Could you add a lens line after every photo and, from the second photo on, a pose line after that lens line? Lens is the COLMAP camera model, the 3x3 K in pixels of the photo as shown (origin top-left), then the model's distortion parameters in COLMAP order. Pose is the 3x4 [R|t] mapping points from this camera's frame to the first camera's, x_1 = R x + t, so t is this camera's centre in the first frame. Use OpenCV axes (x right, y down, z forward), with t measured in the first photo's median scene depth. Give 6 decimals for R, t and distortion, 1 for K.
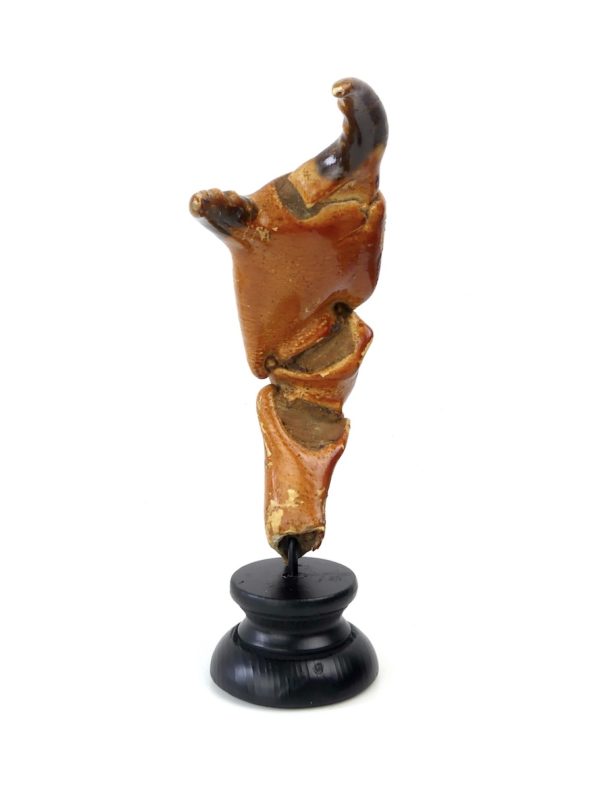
lens RADIAL K [[1327.6, 0, 300.0], [0, 1327.6, 400.0], [0, 0, 1]] dist [0.038186, 0.083948]
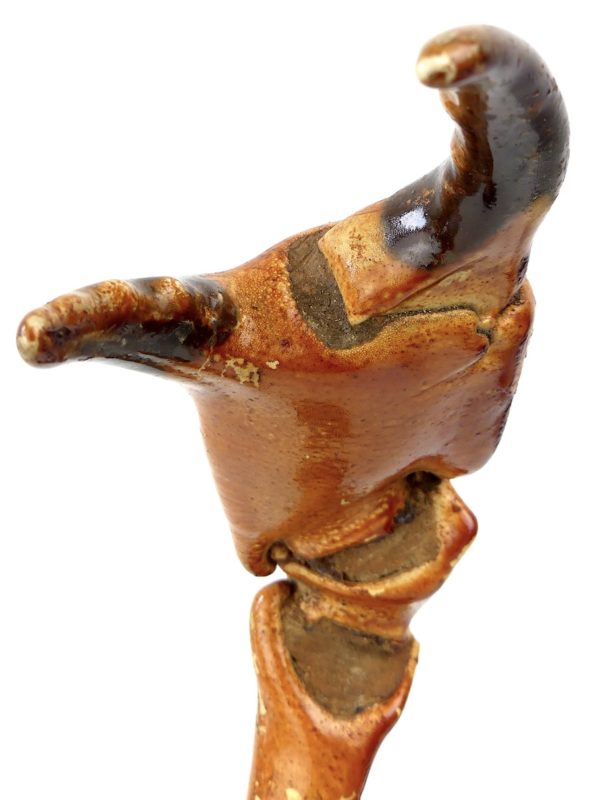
lens RADIAL K [[1077.3, 0, 300.0], [0, 1077.3, 400.0], [0, 0, 1]] dist [-0.012793, 0.005538]
pose [[0.989291, 0.104273, -0.102128, 0.026647], [-0.091214, 0.987940, 0.125120, -0.158772], [0.113942, -0.114464, 0.986871, 0.640482]]
